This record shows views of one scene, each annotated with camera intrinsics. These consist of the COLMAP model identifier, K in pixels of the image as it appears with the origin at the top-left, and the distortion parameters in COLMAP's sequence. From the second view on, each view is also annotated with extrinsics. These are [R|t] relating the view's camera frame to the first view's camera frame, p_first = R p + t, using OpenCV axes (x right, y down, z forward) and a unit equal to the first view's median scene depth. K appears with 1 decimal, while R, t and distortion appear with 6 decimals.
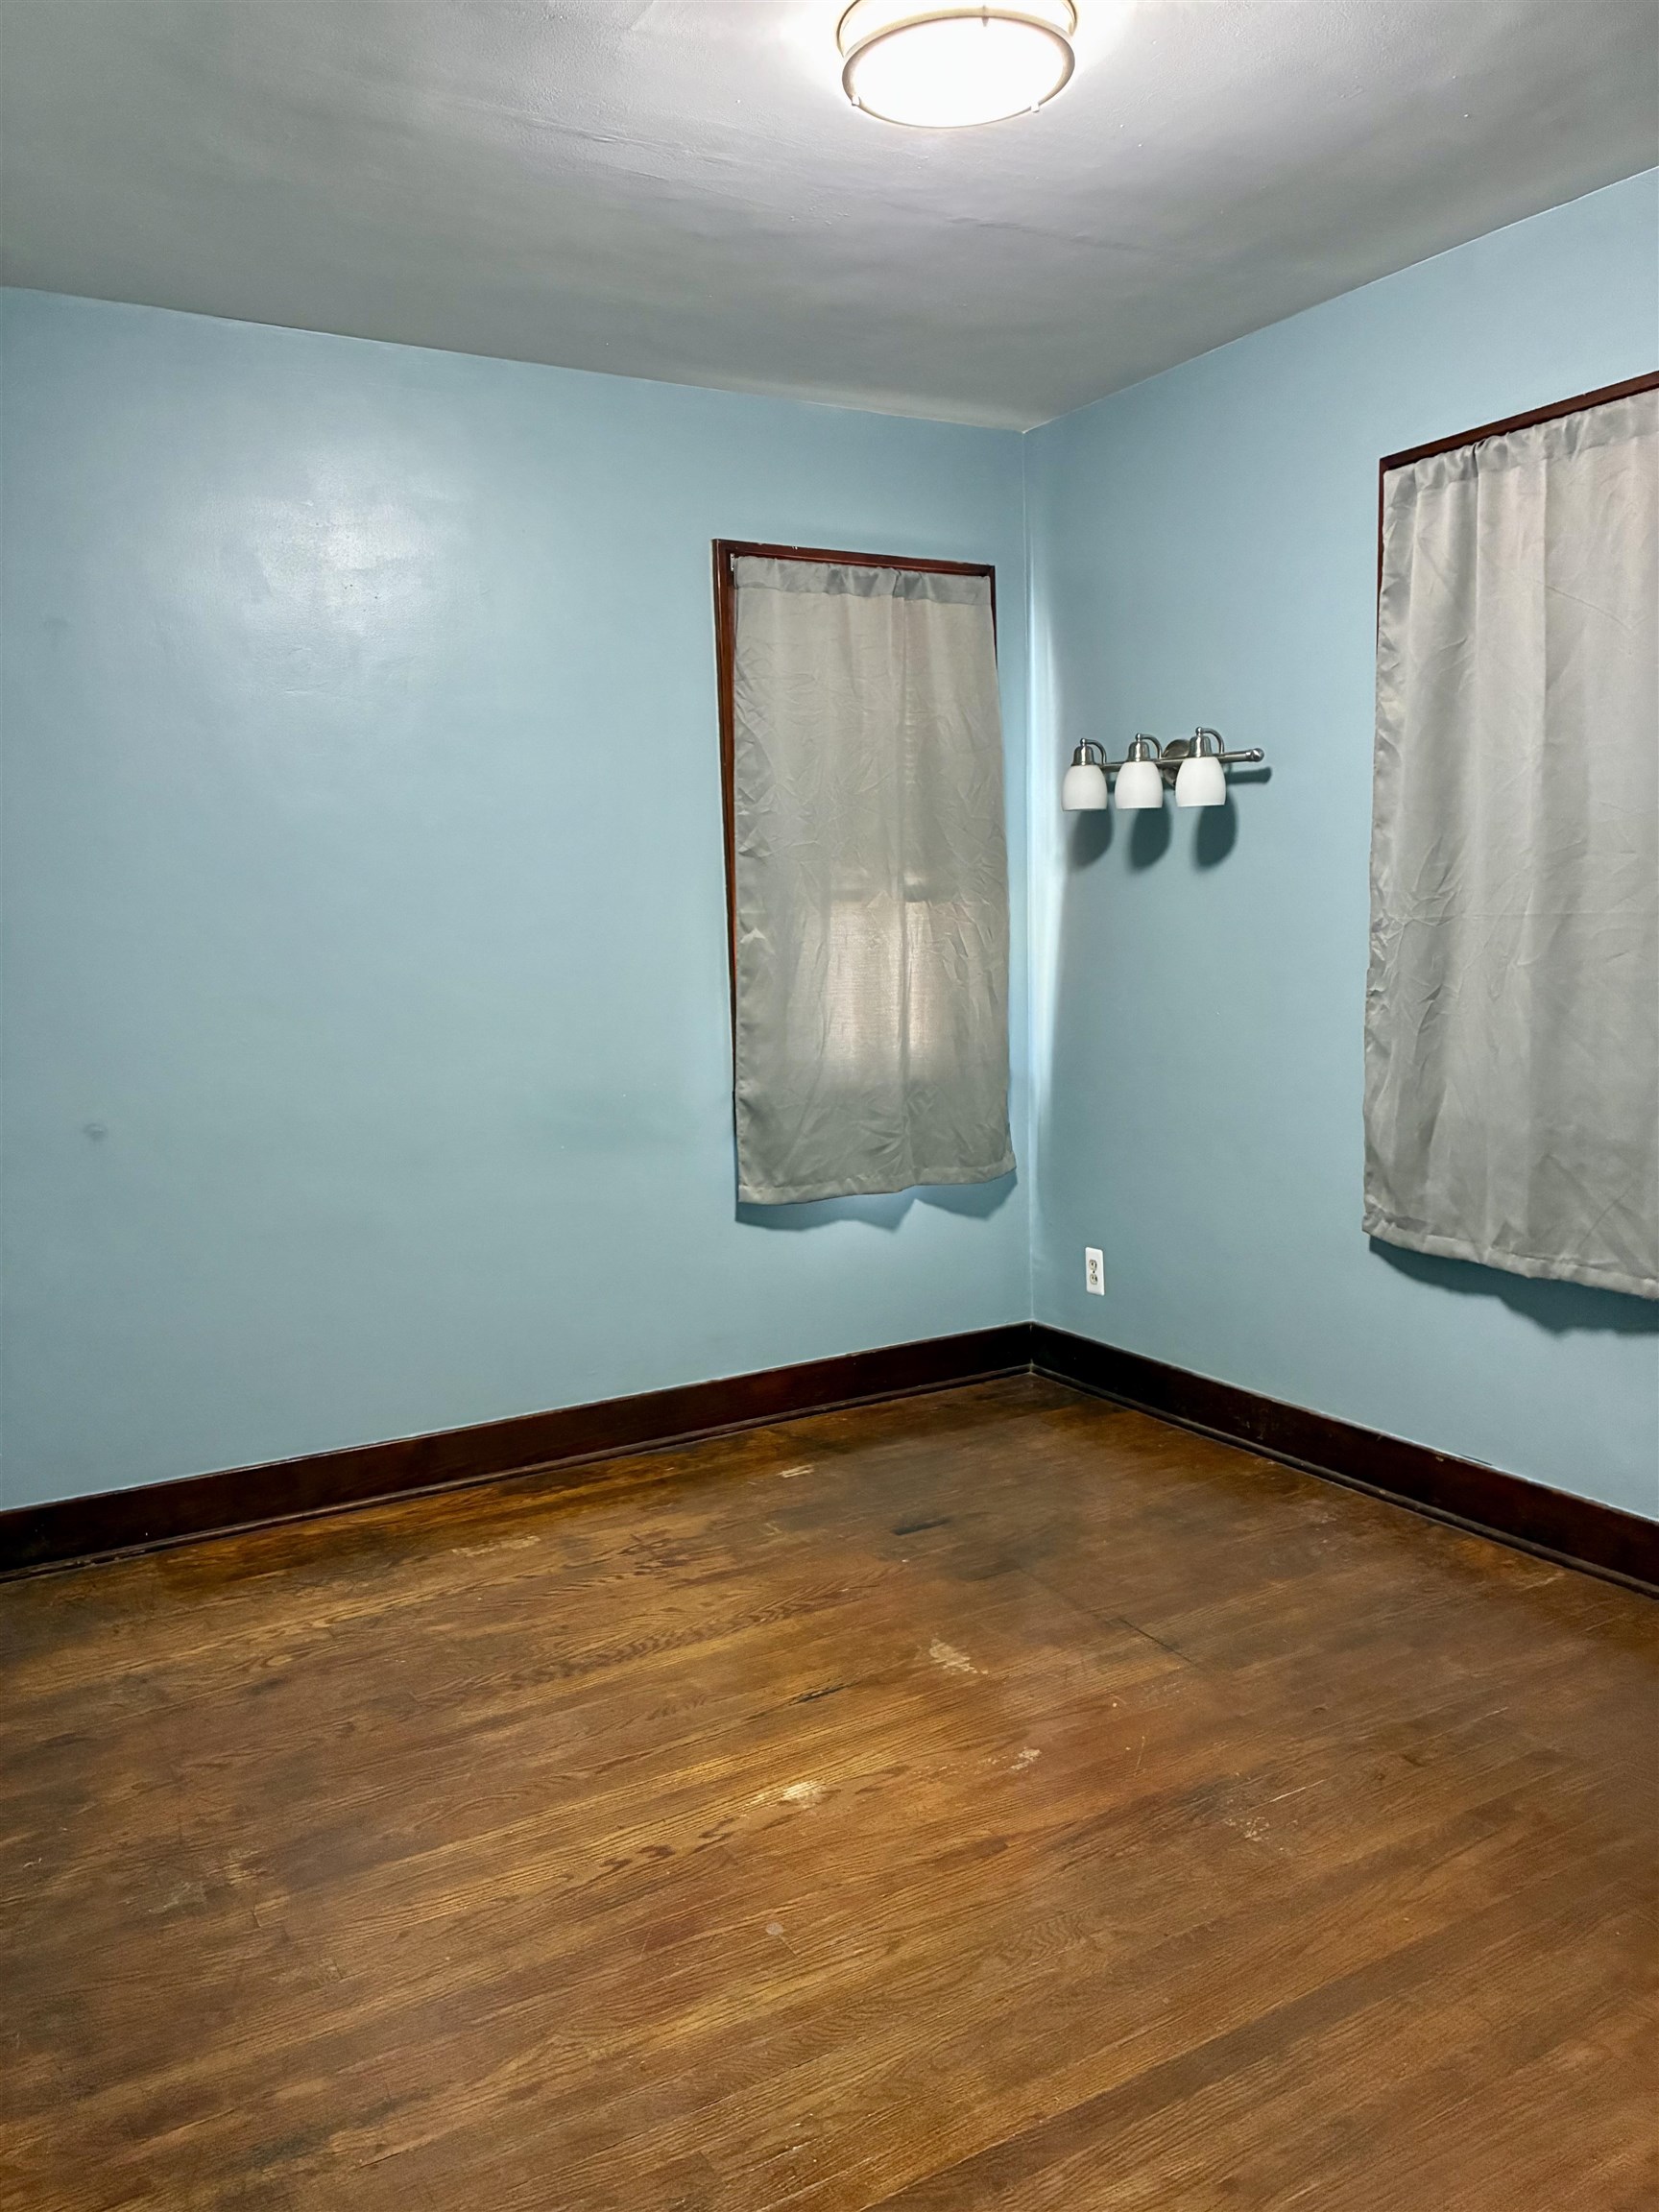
lens RADIAL K [[1684.5, 0, 825.3], [0, 1684.5, 1110.4], [0, 0, 1]] dist [0.041784, -0.058848]
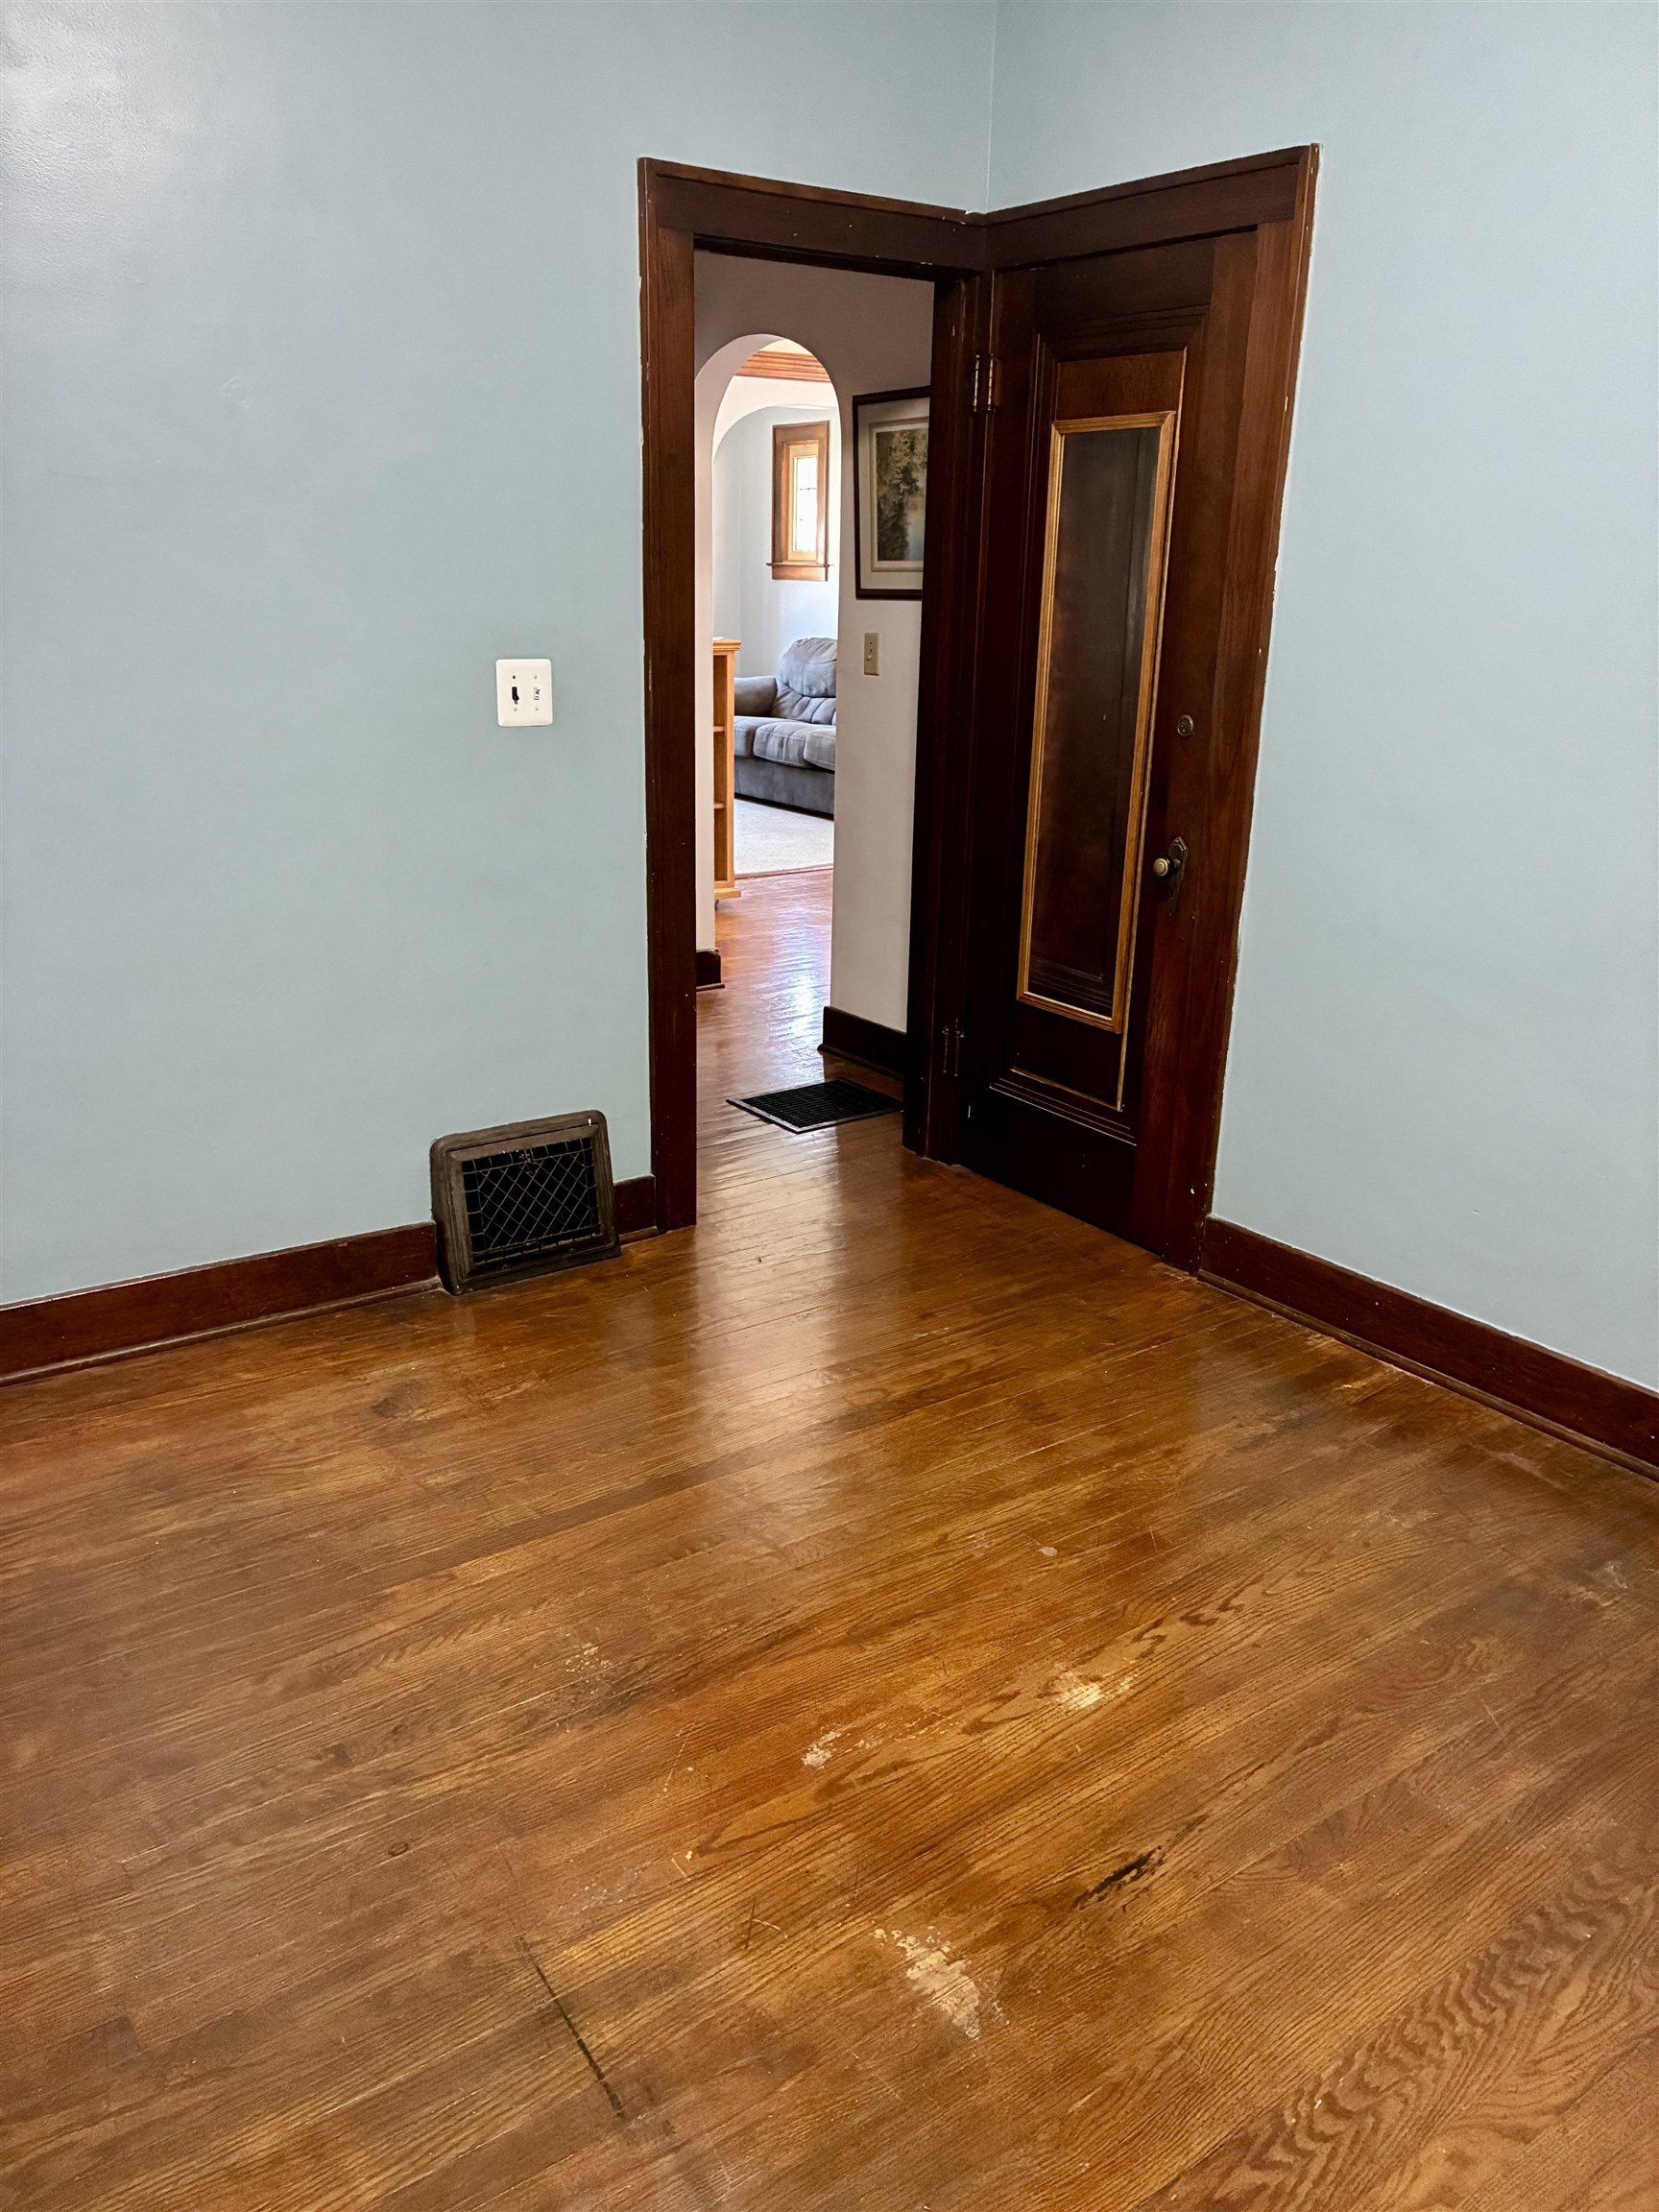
lens RADIAL K [[1684.5, 0, 825.3], [0, 1684.5, 1110.4], [0, 0, 1]] dist [0.041784, -0.058848]
pose [[-0.995856, 0.035025, -0.083925, 0.182210], [-0.003415, 0.907804, 0.419381, -0.235197], [0.090877, 0.417930, -0.903923, 1.678704]]
